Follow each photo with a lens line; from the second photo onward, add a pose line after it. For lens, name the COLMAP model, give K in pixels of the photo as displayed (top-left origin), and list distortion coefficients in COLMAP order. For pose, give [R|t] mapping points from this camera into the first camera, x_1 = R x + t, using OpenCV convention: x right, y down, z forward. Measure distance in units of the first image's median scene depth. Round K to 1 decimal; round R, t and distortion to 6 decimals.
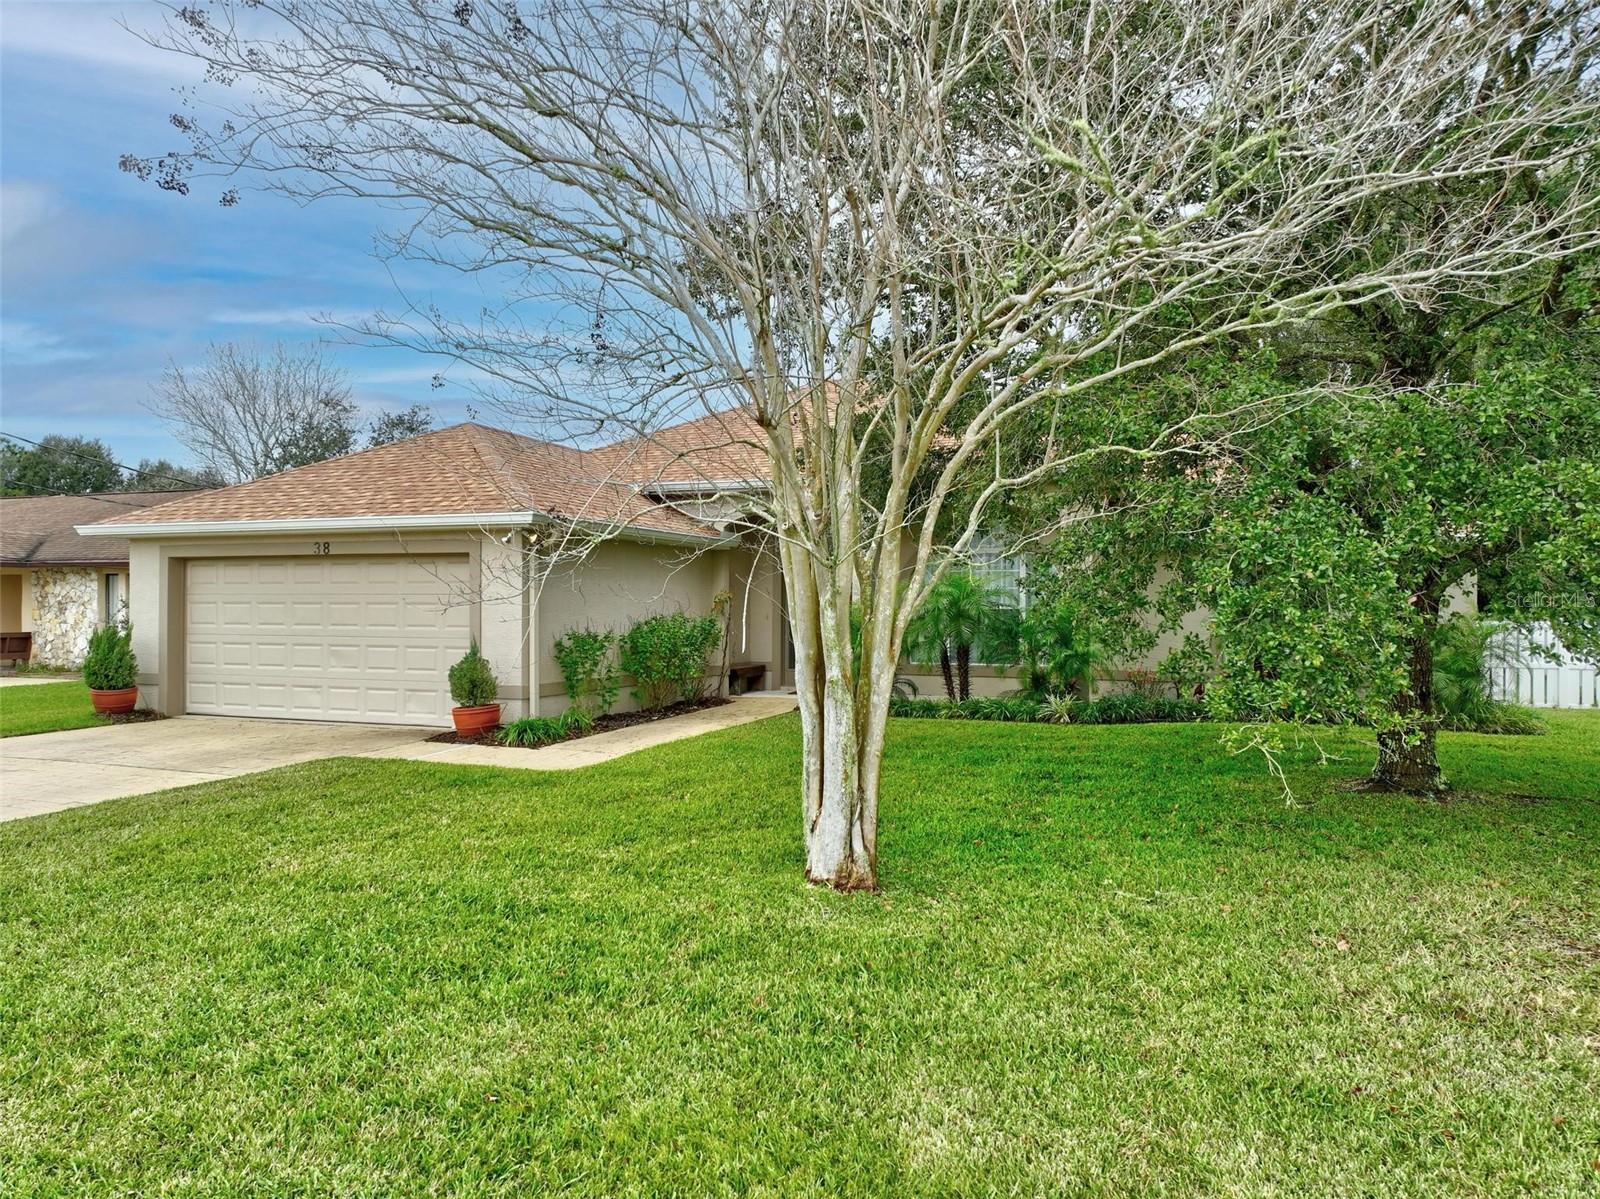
lens RADIAL K [[1114.0, 0, 800.3], [0, 1114.0, 600.2], [0, 0, 1]] dist [0.001240, 0.000023]
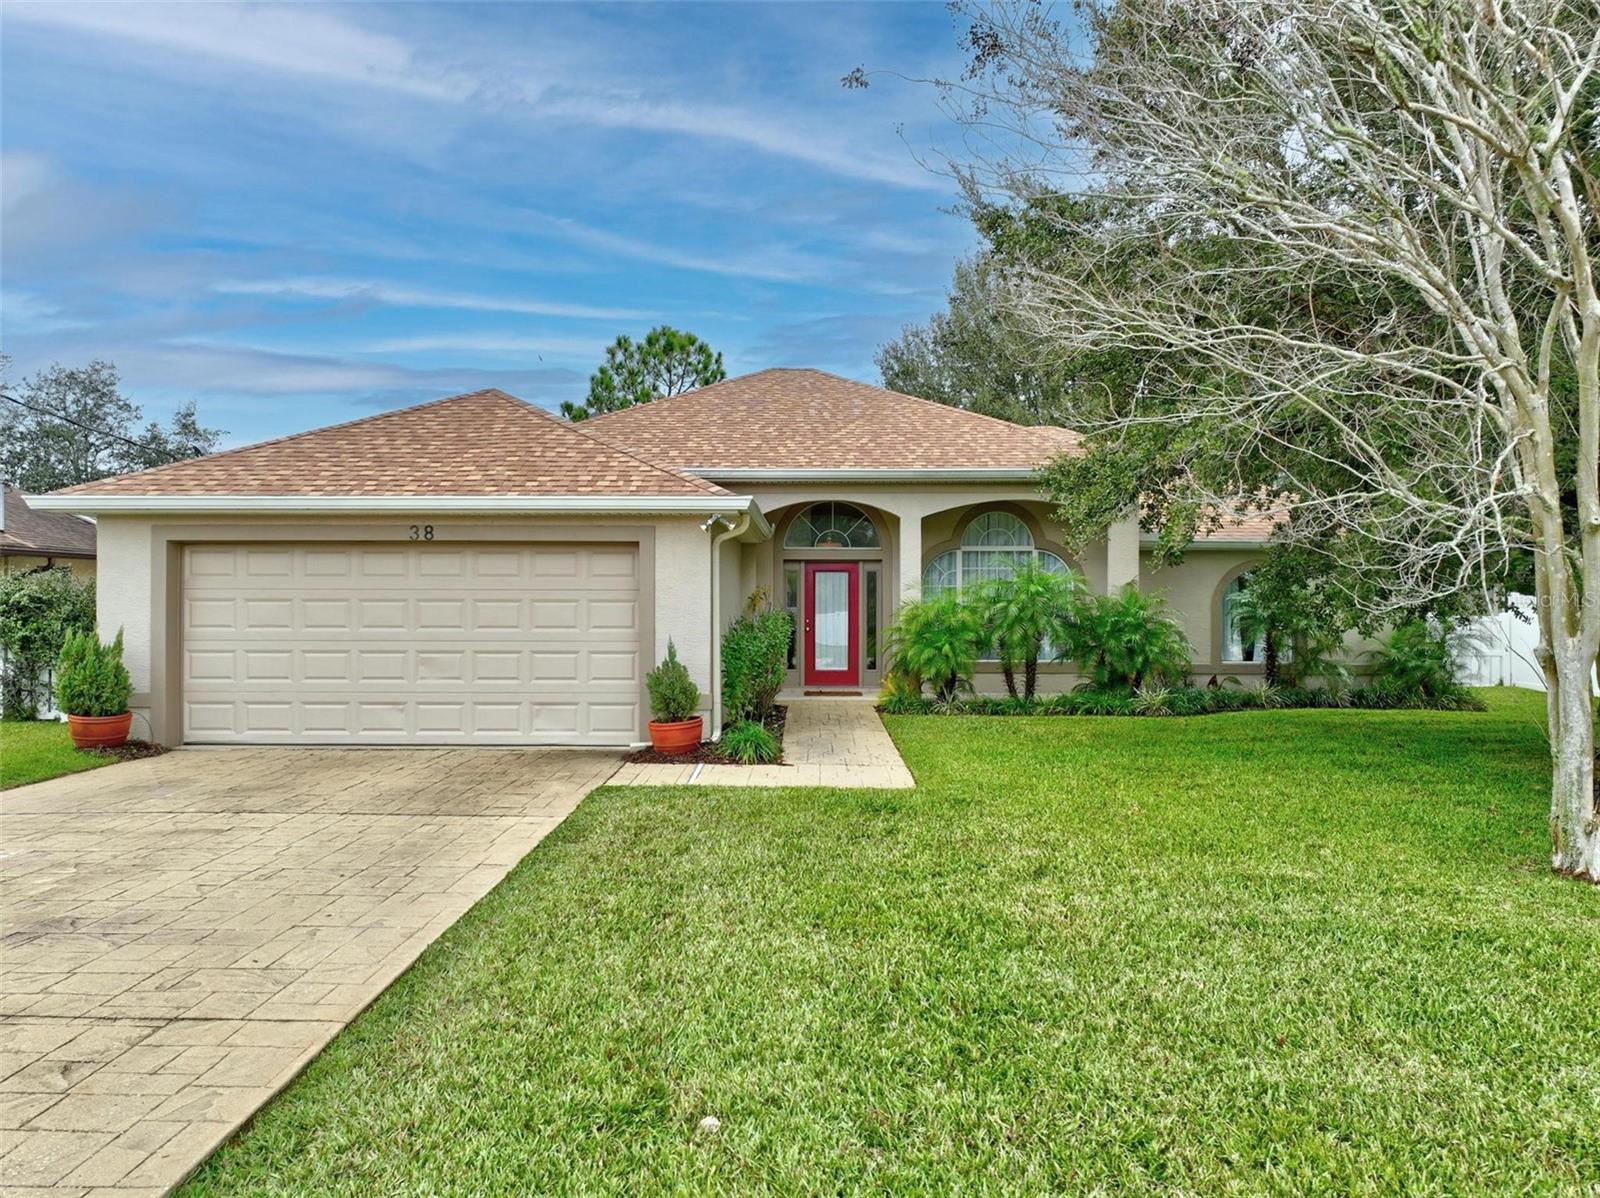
lens RADIAL K [[1114.0, 0, 799.3], [0, 1114.0, 598.4], [0, 0, 1]] dist [0.001240, 0.000023]
pose [[0.940604, 0.000659, 0.339506, -0.428757], [-0.001431, 0.999997, 0.002024, -0.000687], [-0.339504, -0.002390, 0.940602, 0.136886]]
